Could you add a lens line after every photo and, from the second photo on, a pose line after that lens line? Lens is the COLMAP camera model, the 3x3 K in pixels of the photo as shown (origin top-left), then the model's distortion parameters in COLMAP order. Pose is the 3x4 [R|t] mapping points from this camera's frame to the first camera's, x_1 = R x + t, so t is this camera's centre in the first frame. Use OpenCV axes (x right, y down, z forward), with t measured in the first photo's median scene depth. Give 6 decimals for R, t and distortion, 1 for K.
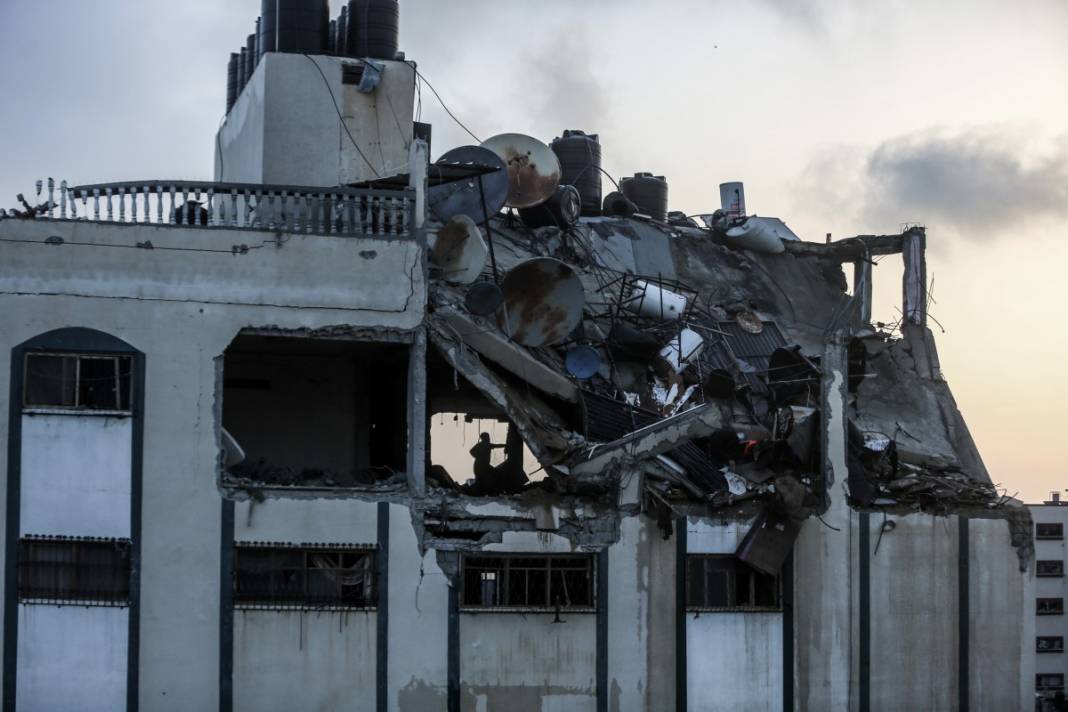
lens RADIAL K [[2113.8, 0, 531.8], [0, 2113.8, 357.6], [0, 0, 1]] dist [-0.226655, 0.000000]
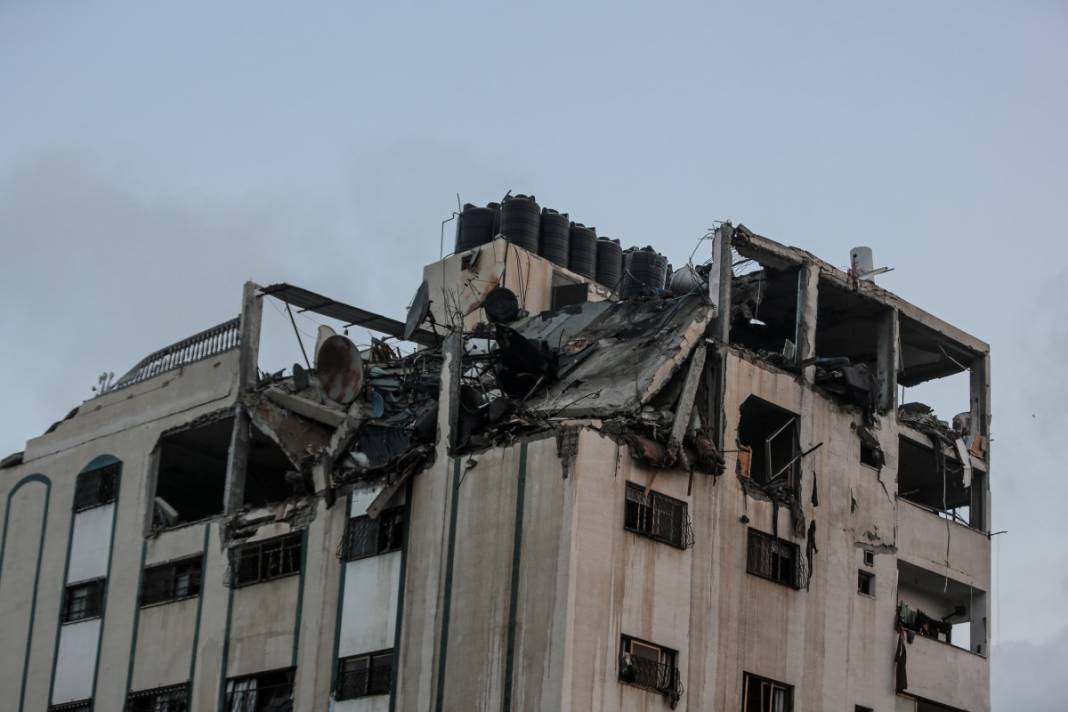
lens RADIAL K [[2173.8, 0, 535.7], [0, 2173.8, 356.7], [0, 0, 1]] dist [-0.254732, 0.000000]
pose [[0.483473, -0.293200, -0.824795, 1.271509], [0.053754, 0.950403, -0.306341, 0.418205], [0.873707, 0.103772, 0.475255, 0.469923]]
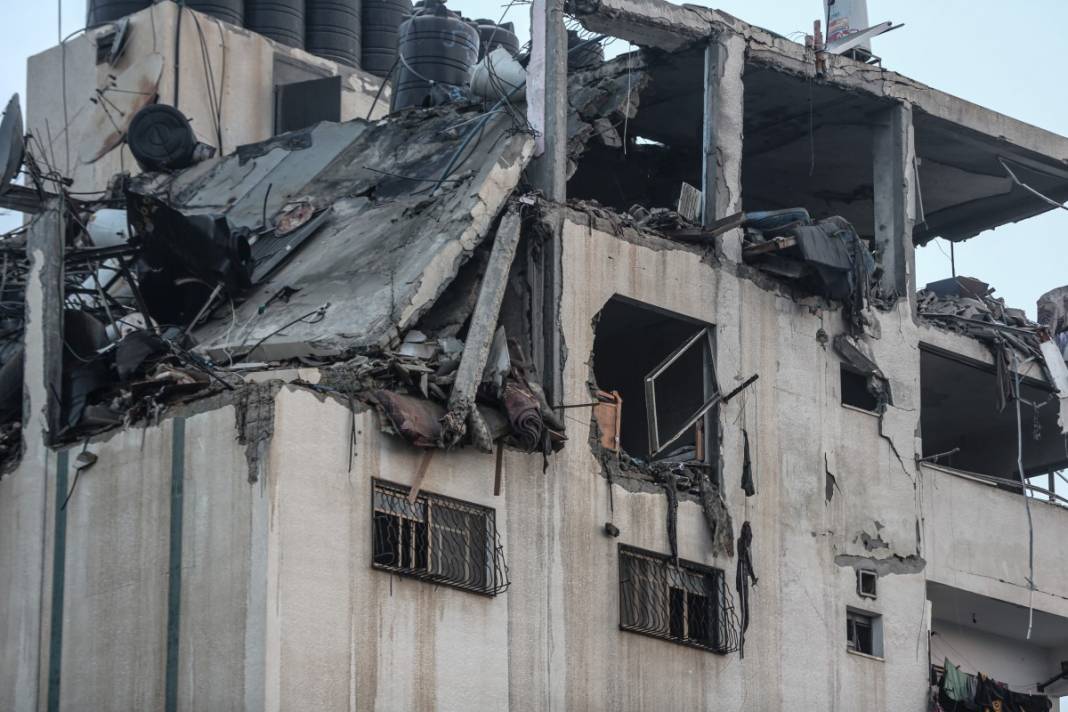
lens RADIAL K [[4364.4, 0, 527.0], [0, 4364.4, 360.8], [0, 0, 1]] dist [0.620410, 0.000000]
pose [[0.479636, -0.273071, -0.833896, 1.408112], [0.114543, 0.961696, -0.249039, 0.414403], [0.869960, 0.023931, 0.492542, 0.489837]]
